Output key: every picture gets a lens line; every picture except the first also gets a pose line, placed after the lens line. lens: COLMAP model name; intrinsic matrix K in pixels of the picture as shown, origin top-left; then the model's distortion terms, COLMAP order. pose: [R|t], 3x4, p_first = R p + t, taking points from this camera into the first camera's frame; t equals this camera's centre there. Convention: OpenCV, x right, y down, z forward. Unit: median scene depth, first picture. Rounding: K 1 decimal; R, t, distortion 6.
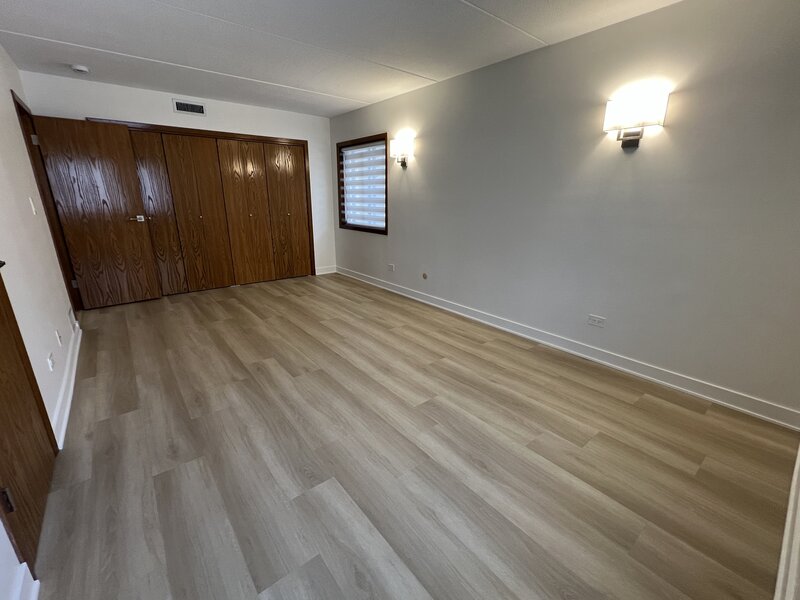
lens RADIAL K [[349.8, 0, 400.0], [0, 349.8, 300.0], [0, 0, 1]] dist [0.000246, 0.000333]
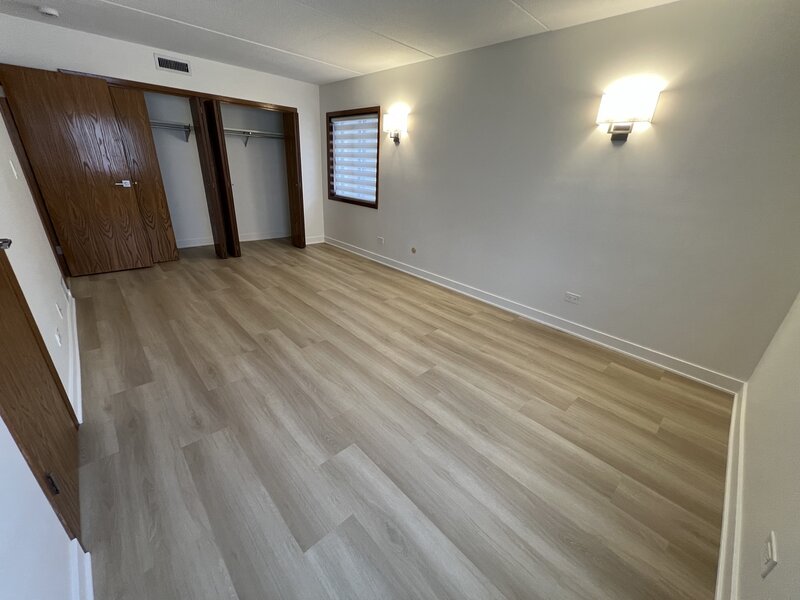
lens RADIAL K [[321.3, 0, 400.0], [0, 321.3, 300.0], [0, 0, 1]] dist [-0.000670, -0.000059]
pose [[0.995843, 0.012069, 0.090279, -0.100307], [-0.021890, 0.993844, 0.108601, -0.040262], [-0.088413, -0.110126, 0.989977, 0.022881]]
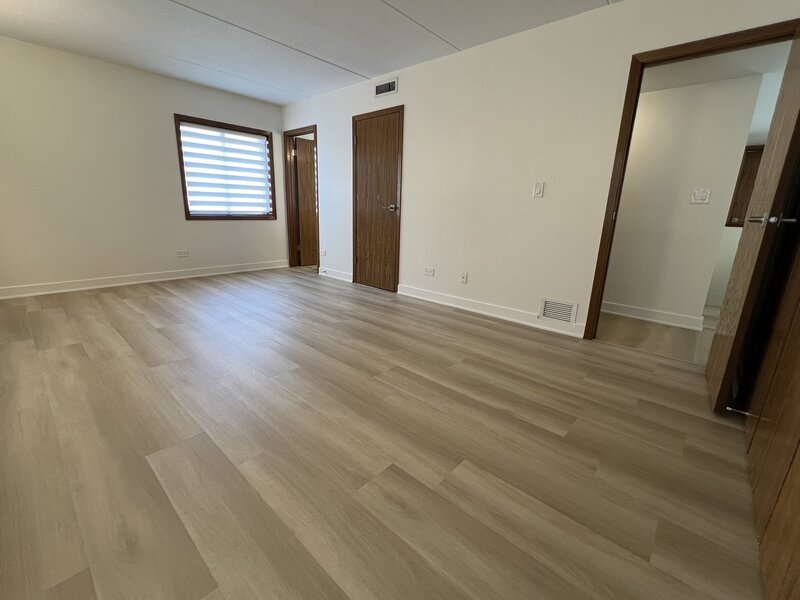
lens RADIAL K [[349.8, 0, 400.0], [0, 349.8, 300.0], [0, 0, 1]] dist [0.000246, 0.000333]
pose [[-0.987062, 0.004407, -0.160276, -0.460766], [-0.079946, 0.852969, 0.515803, -0.550645], [0.138983, 0.521943, -0.841581, 2.232495]]
